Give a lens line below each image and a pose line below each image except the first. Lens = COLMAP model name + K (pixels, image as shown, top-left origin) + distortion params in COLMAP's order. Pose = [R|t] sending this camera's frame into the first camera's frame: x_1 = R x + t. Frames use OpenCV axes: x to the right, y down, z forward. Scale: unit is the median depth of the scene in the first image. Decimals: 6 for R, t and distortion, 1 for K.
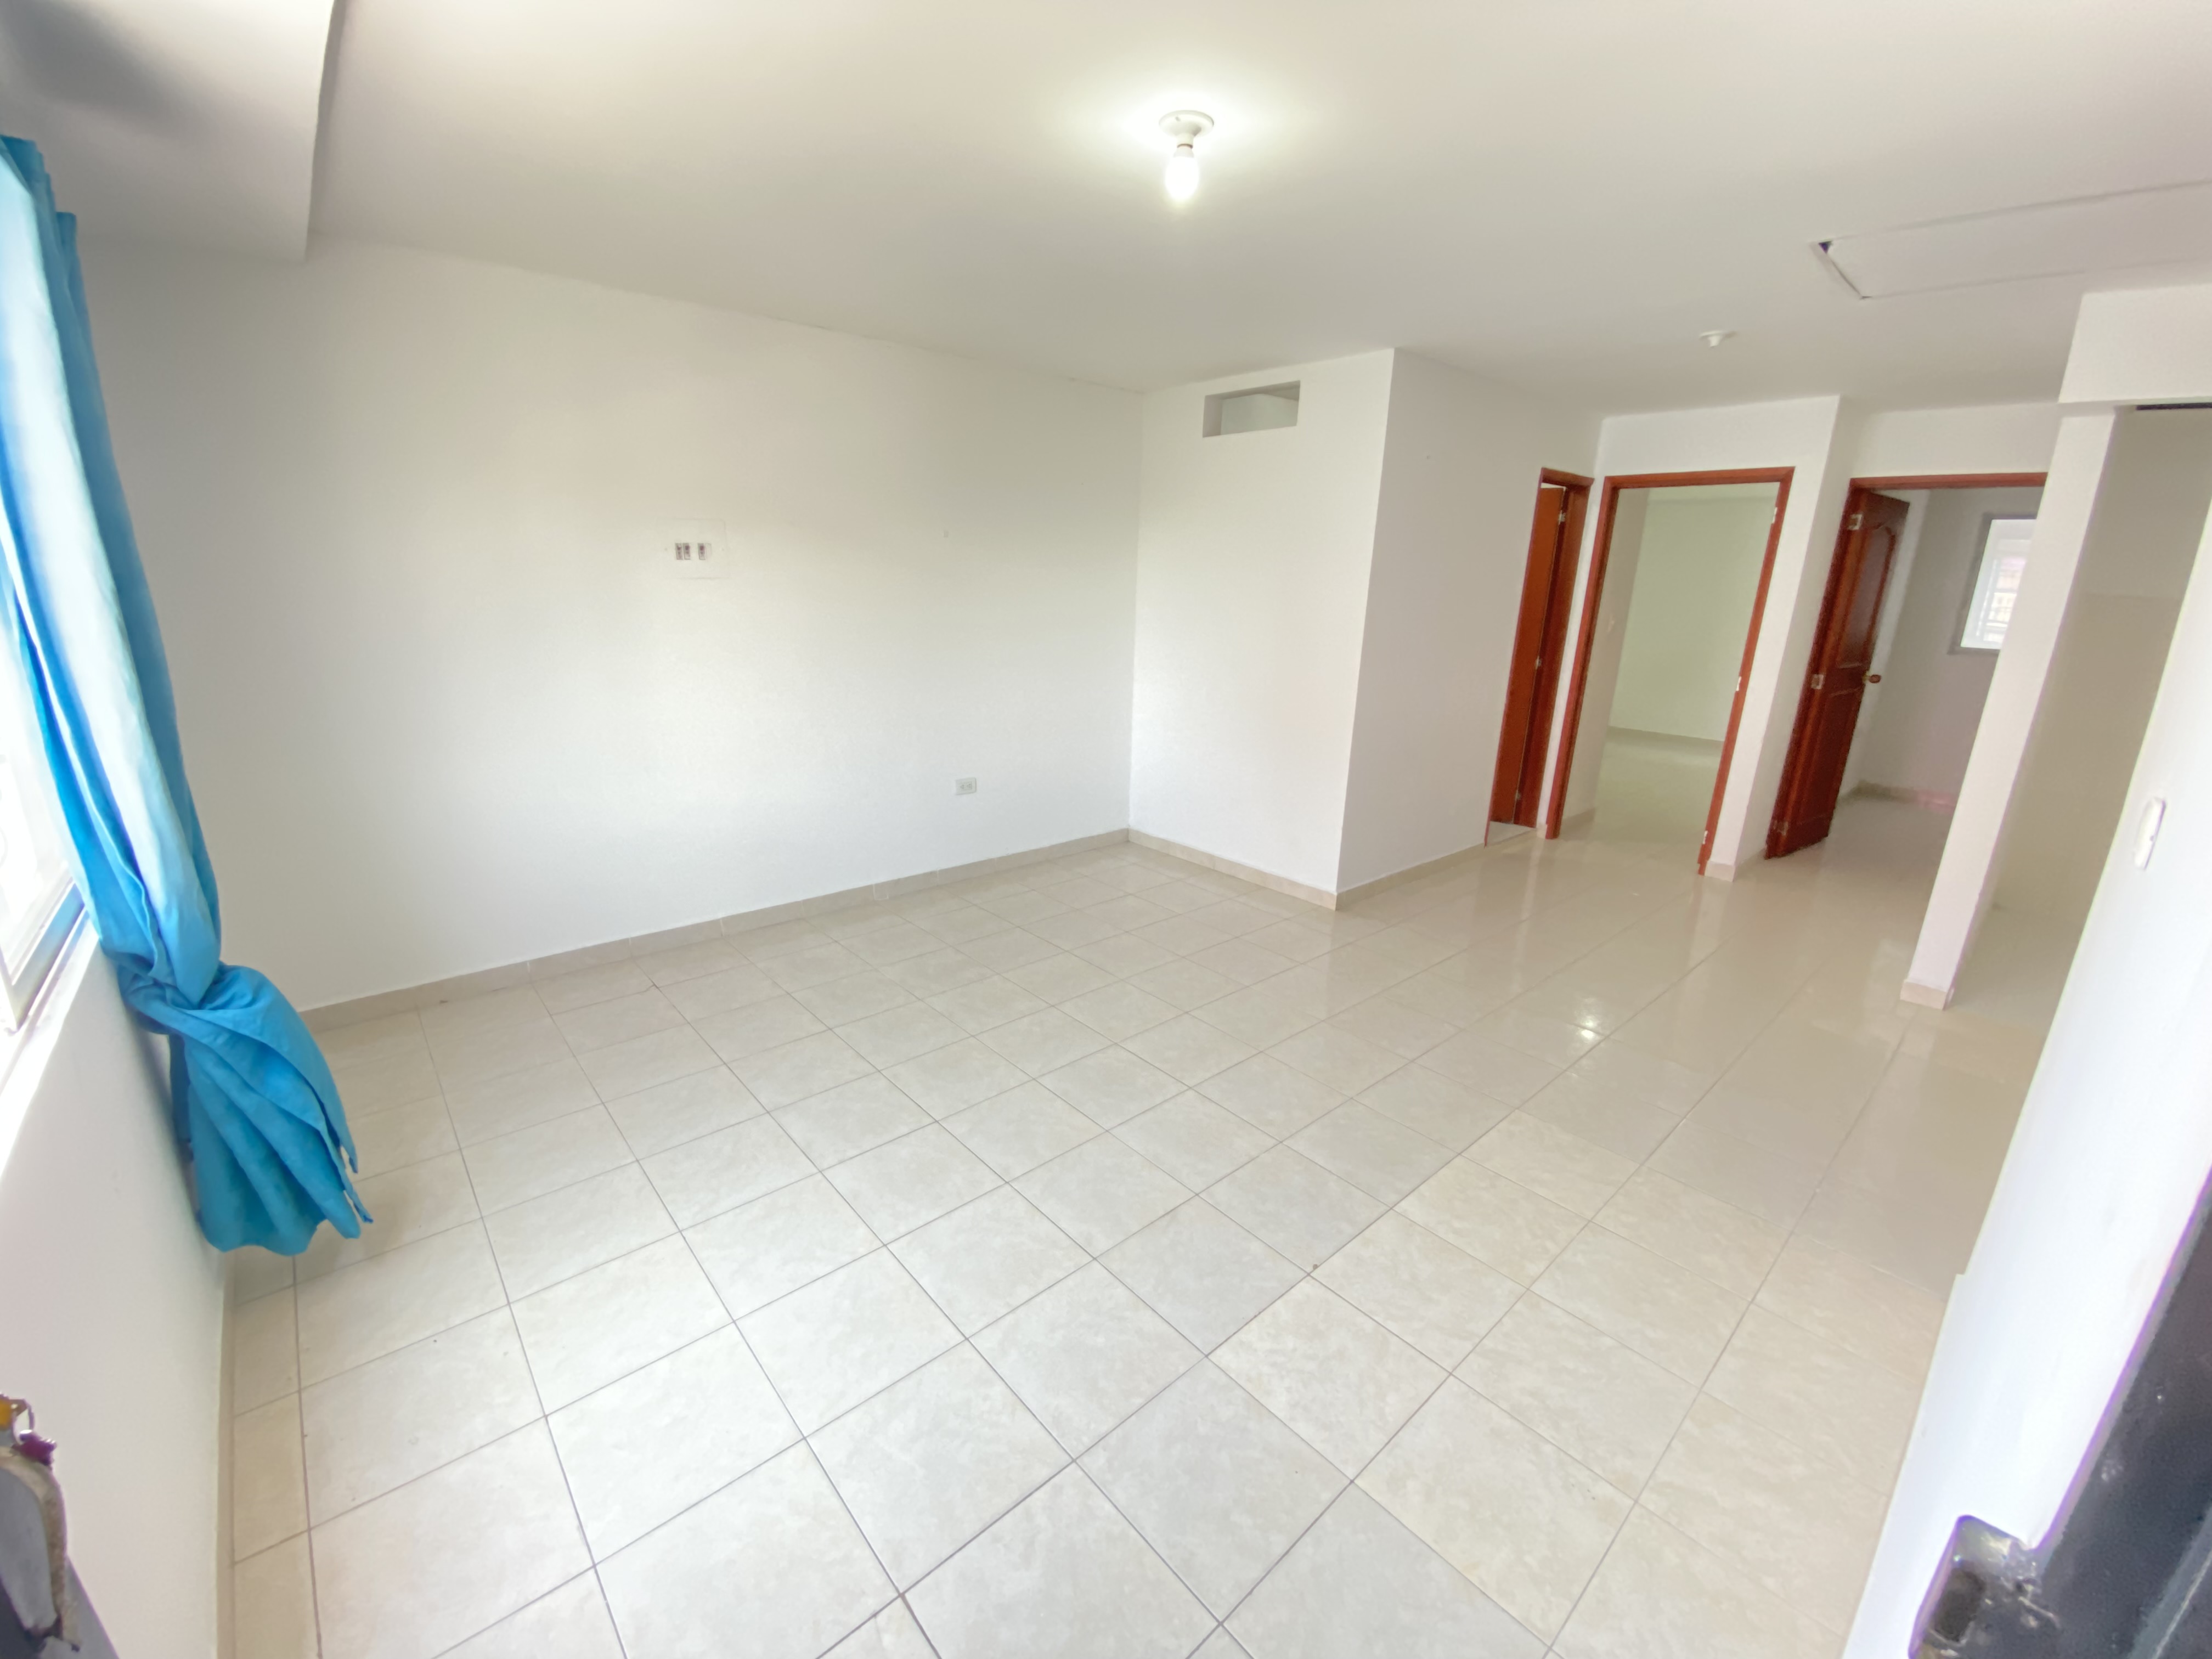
lens RADIAL K [[908.5, 0, 1106.3], [0, 908.5, 834.6], [0, 0, 1]] dist [0.013905, -0.003551]
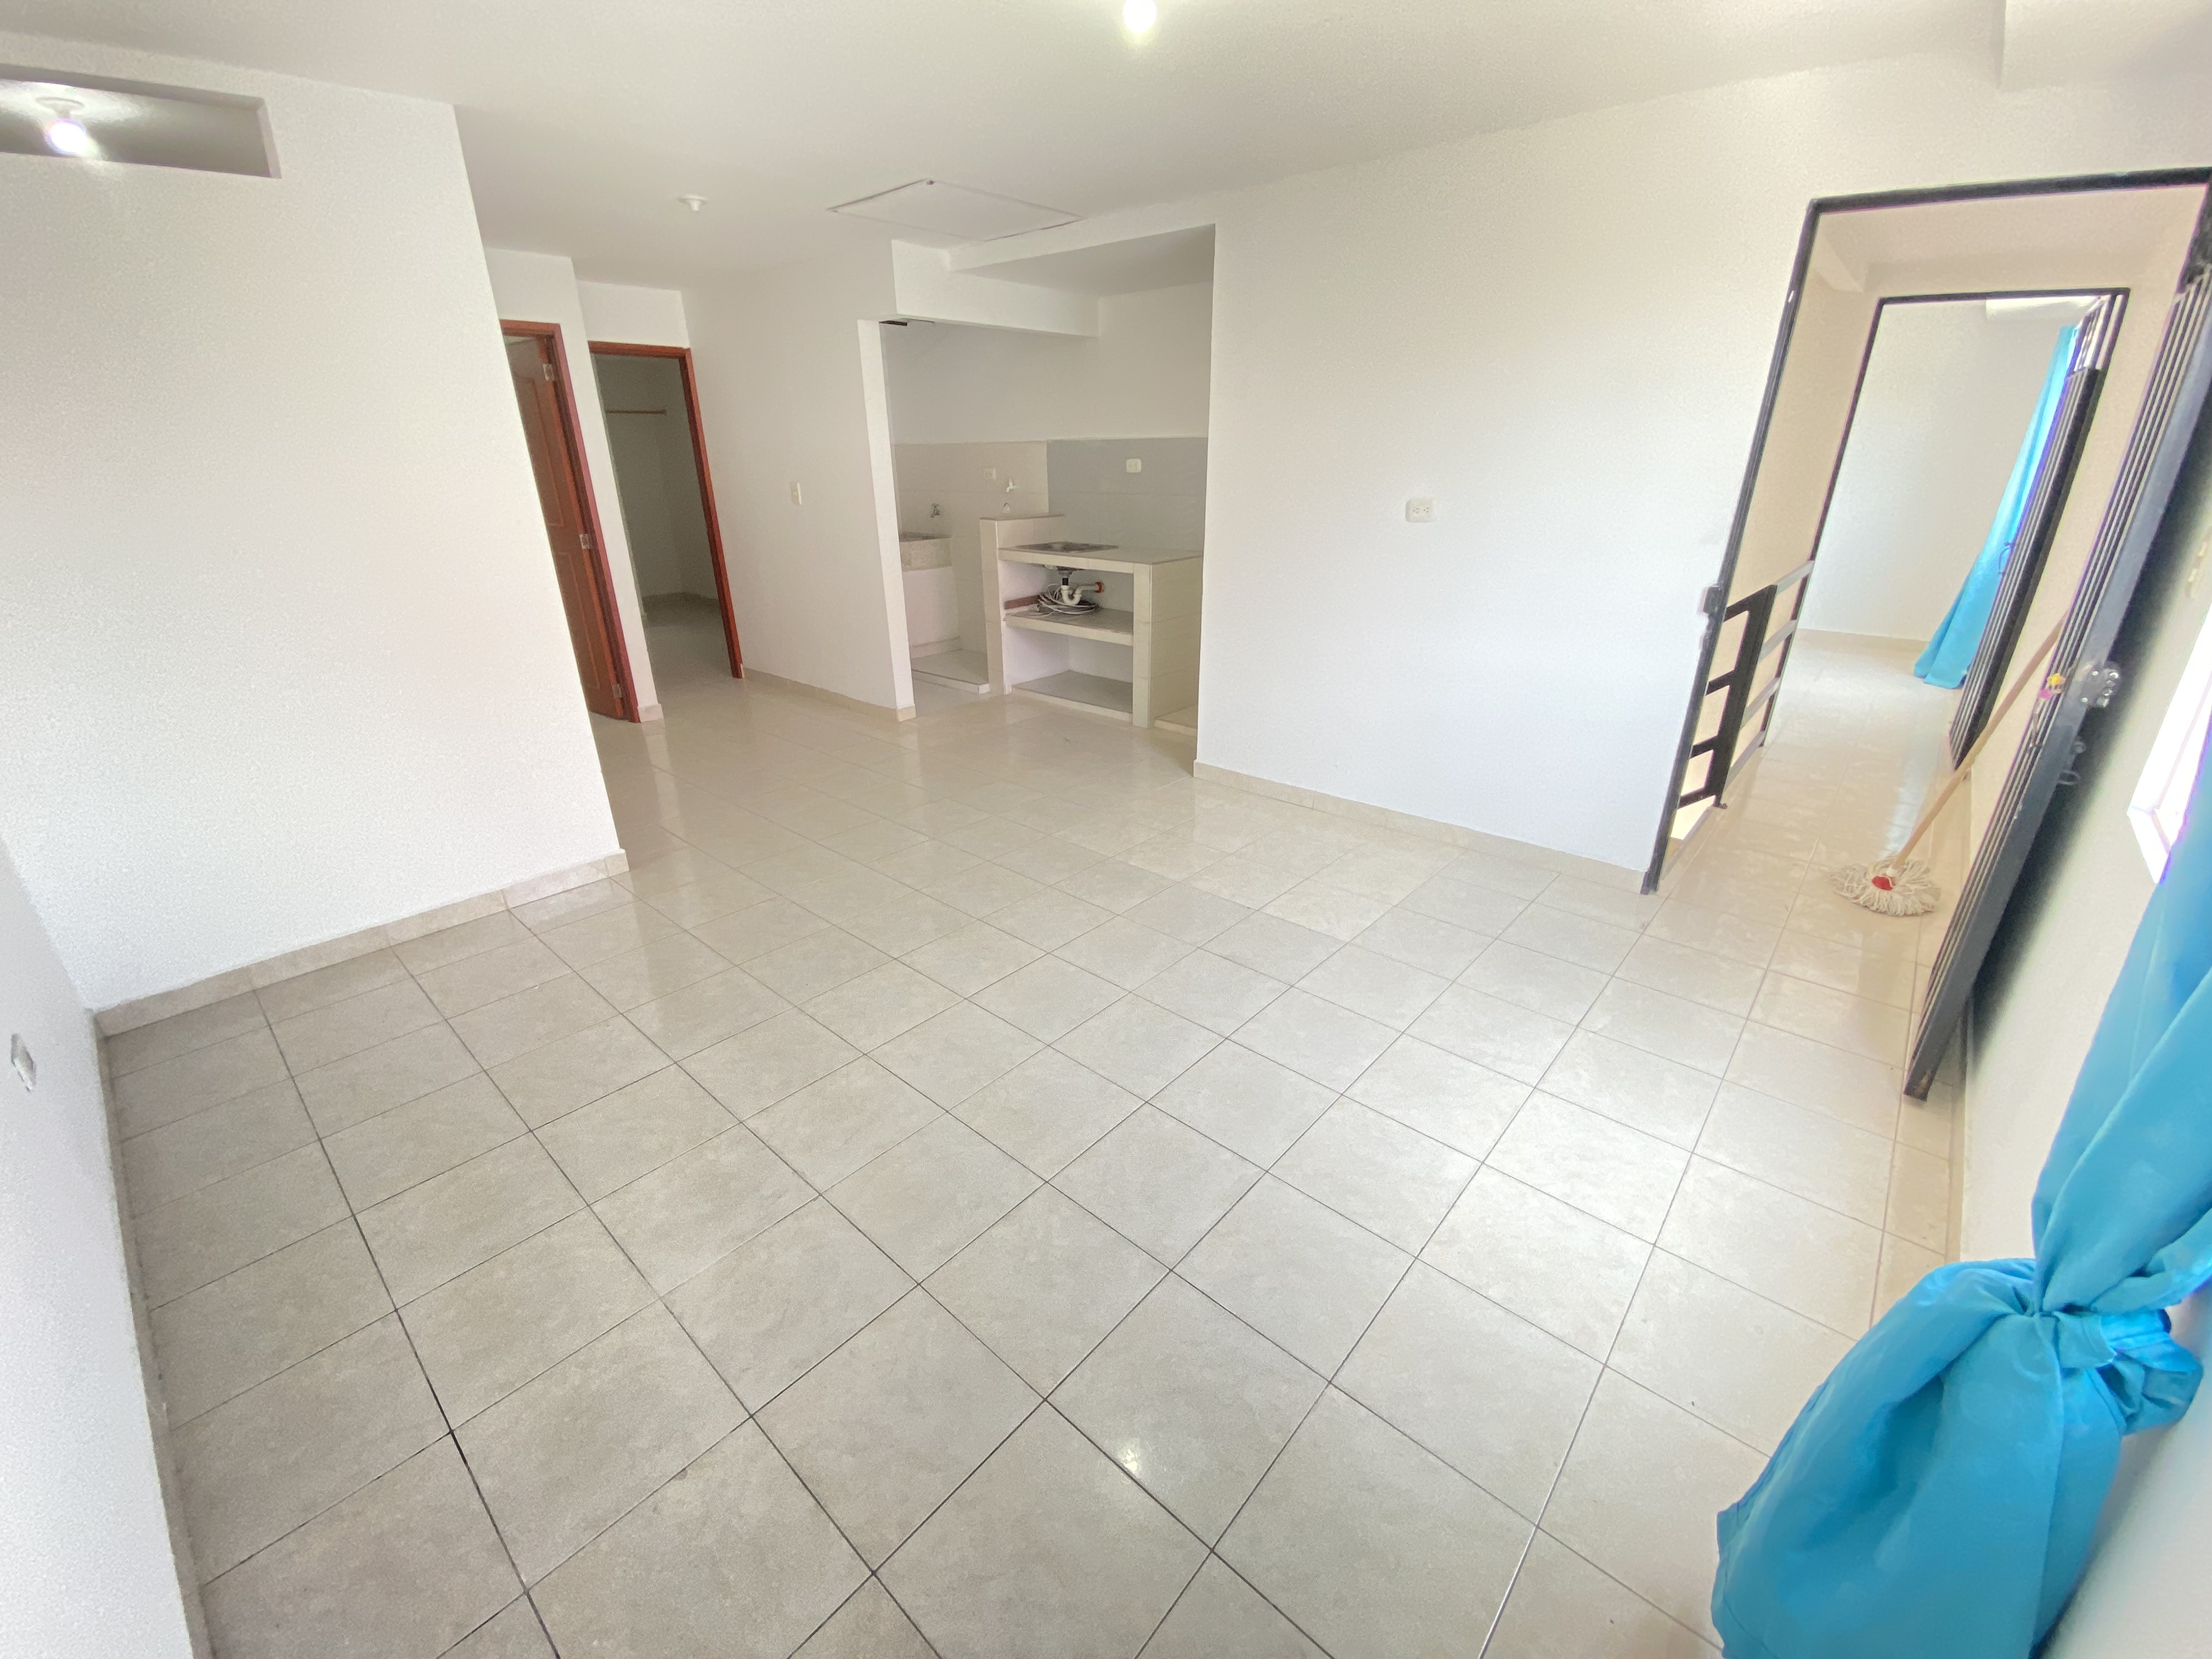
lens RADIAL K [[908.5, 0, 1107.3], [0, 908.5, 829.3], [0, 0, 1]] dist [0.013905, -0.003551]
pose [[-0.122329, -0.405309, 0.905958, -1.076790], [0.283308, 0.860574, 0.423259, -0.353278], [-0.951195, 0.308442, 0.009554, 1.191346]]
